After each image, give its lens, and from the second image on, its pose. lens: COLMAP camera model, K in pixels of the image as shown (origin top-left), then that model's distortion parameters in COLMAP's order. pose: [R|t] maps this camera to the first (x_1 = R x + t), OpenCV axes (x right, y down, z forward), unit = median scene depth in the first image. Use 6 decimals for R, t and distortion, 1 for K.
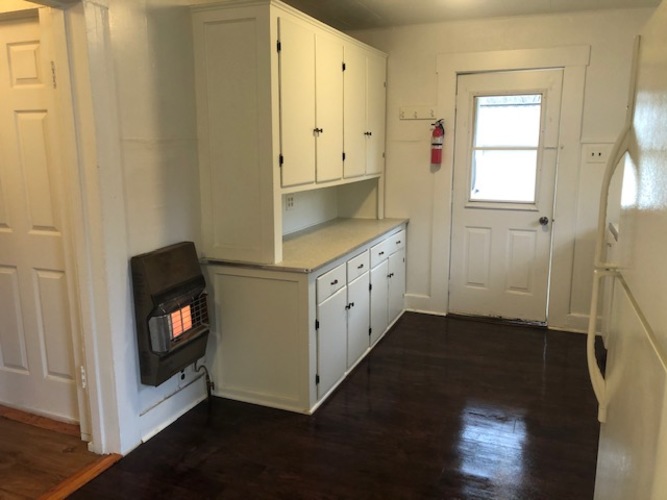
lens RADIAL K [[538.0, 0, 333.7], [0, 538.0, 246.6], [0, 0, 1]] dist [0.012073, -0.001741]
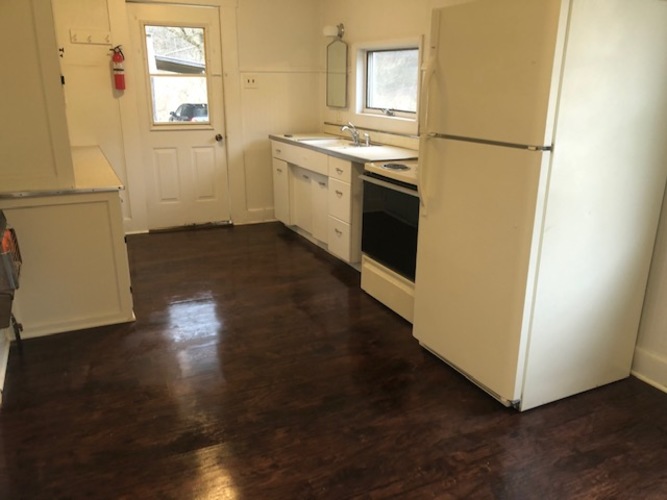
lens RADIAL K [[538.0, 0, 334.4], [0, 538.0, 252.7], [0, 0, 1]] dist [0.012073, -0.001741]
pose [[0.675398, -0.216626, 0.704919, -0.338905], [0.124928, 0.975676, 0.180136, 0.018887], [-0.726794, -0.033599, 0.686033, -0.031216]]
